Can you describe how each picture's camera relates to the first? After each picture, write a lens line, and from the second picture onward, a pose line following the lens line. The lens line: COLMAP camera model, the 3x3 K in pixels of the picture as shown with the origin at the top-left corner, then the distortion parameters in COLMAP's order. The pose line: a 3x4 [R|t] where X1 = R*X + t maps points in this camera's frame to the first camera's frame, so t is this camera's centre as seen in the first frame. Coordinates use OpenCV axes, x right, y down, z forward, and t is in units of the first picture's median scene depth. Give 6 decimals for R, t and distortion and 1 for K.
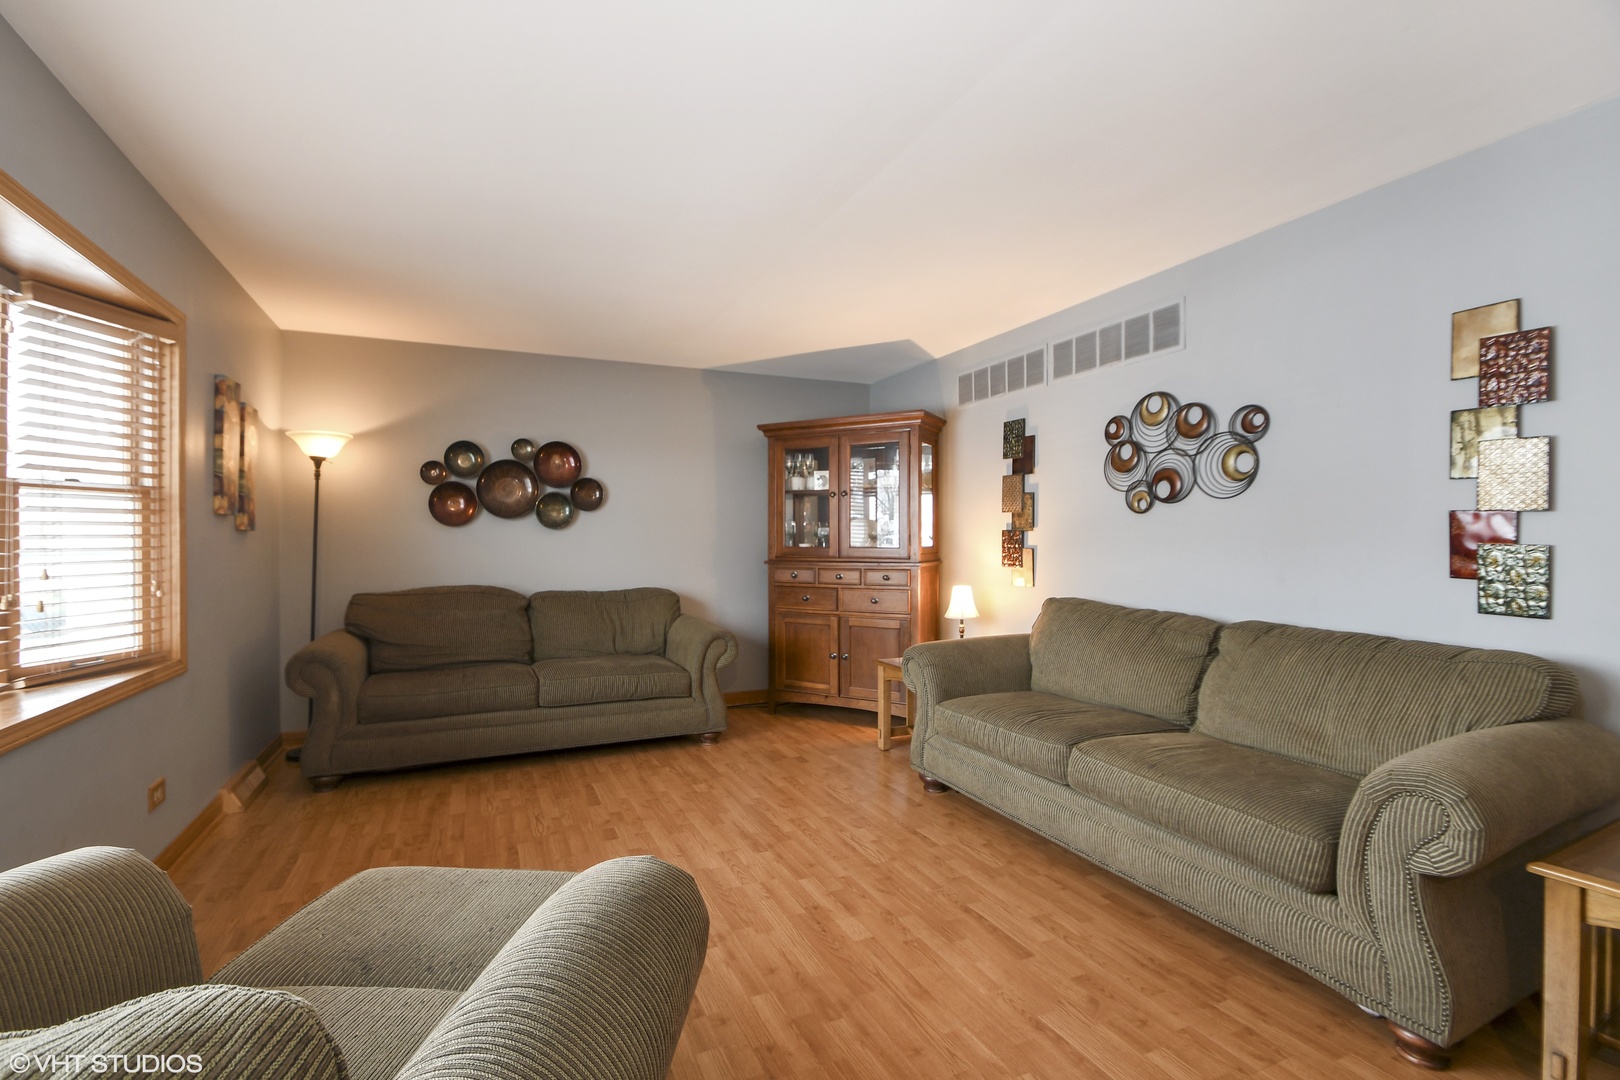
lens RADIAL K [[721.9, 0, 777.5], [0, 721.9, 548.6], [0, 0, 1]] dist [0.012858, -0.010961]
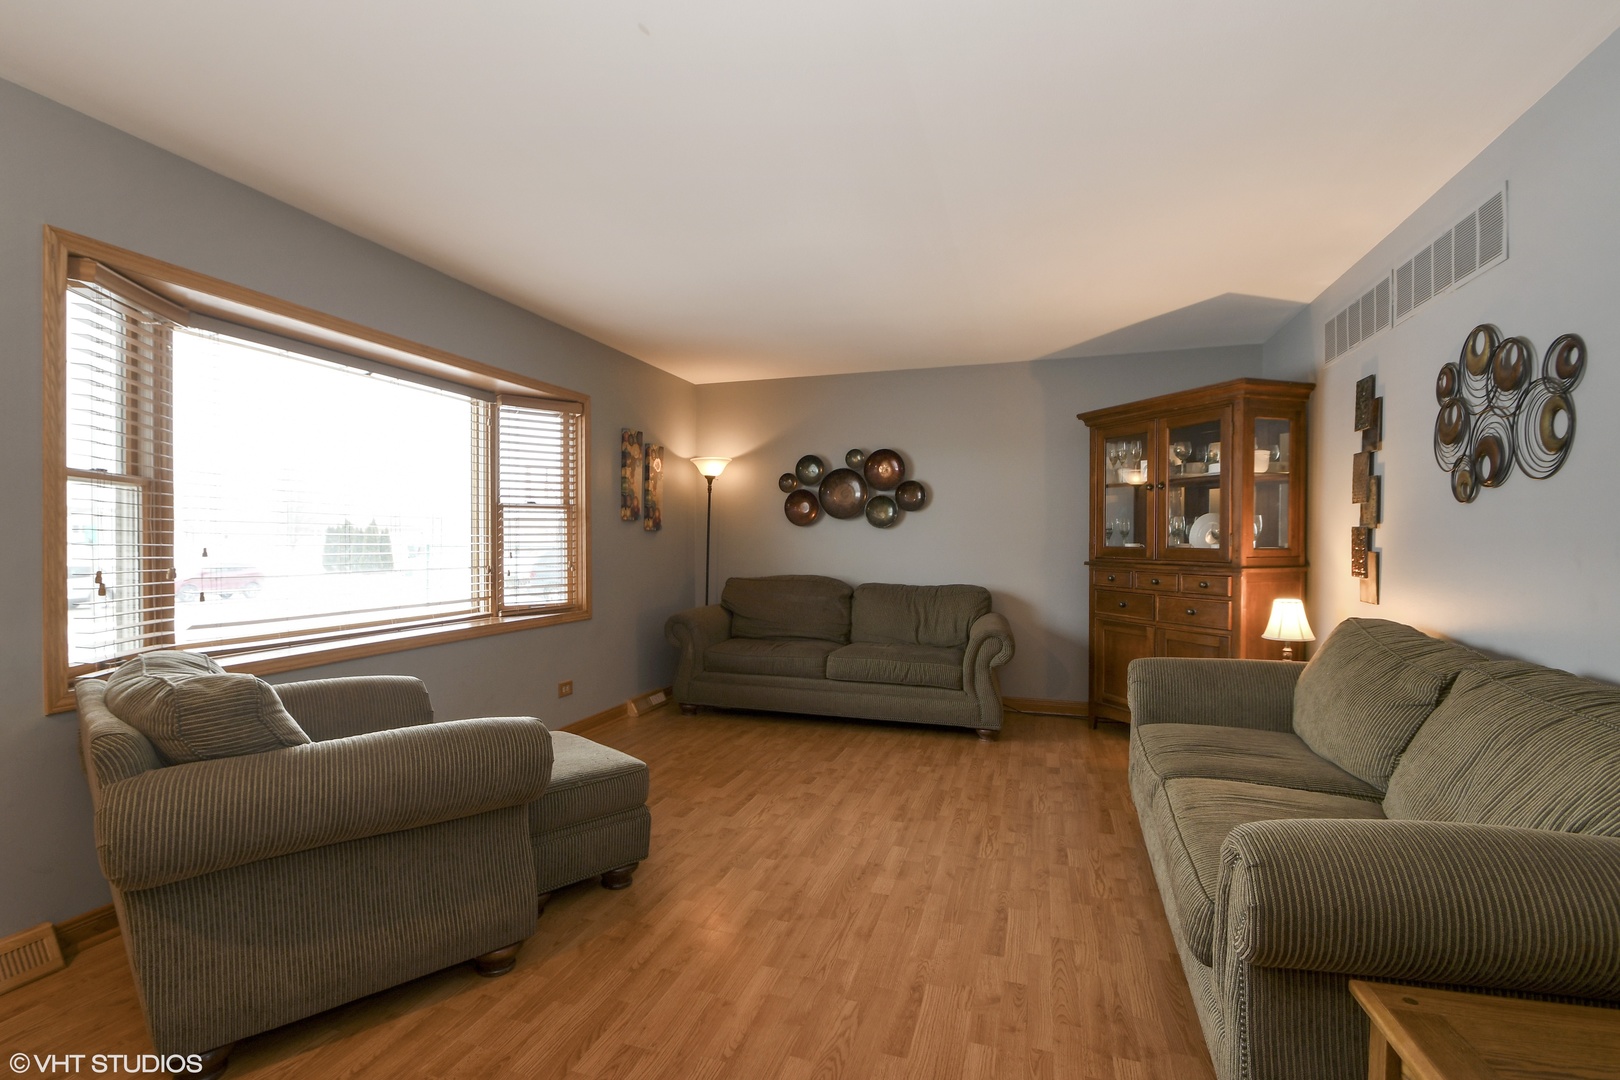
lens RADIAL K [[769.0, 0, 758.9], [0, 769.0, 554.5], [0, 0, 1]] dist [-0.000763, 0.000345]
pose [[0.734001, 0.018926, -0.678884, 0.419494], [-0.011997, 0.999817, 0.014903, -0.001366], [0.679042, -0.002794, 0.734094, -0.000771]]
